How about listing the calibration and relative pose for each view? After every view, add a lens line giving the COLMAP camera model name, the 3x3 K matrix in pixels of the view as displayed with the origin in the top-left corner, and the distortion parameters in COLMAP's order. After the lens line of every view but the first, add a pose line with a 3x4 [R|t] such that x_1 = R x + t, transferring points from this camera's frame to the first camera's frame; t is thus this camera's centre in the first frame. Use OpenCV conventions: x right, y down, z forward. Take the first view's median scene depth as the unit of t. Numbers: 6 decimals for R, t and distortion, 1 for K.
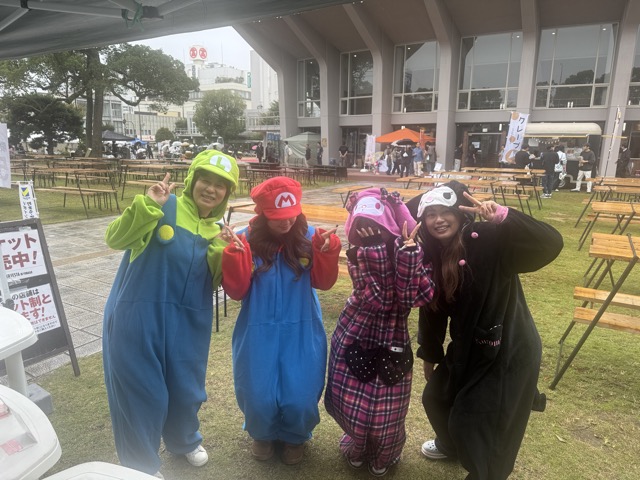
lens RADIAL K [[441.0, 0, 321.8], [0, 441.0, 243.8], [0, 0, 1]] dist [0.035816, -0.003962]
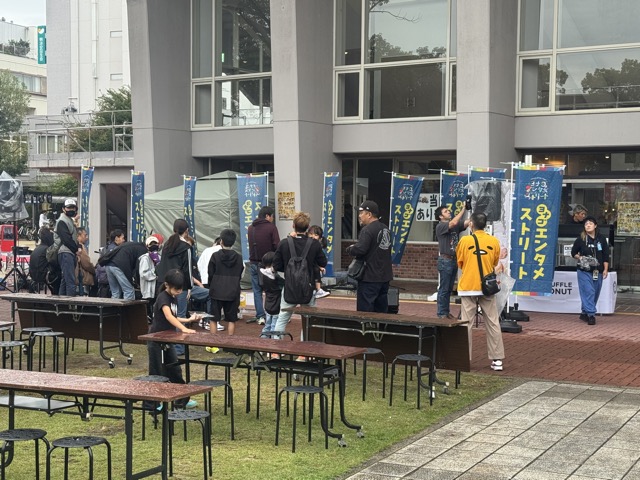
lens RADIAL K [[1090.7, 0, 319.7], [0, 1090.7, 240.5], [0, 0, 1]] dist [0.194077, 0.000000]
pose [[0.996100, -0.001435, 0.088225, -0.026160], [0.018023, 0.982098, -0.187505, -0.047318], [-0.086377, 0.188363, 0.978294, 0.196534]]
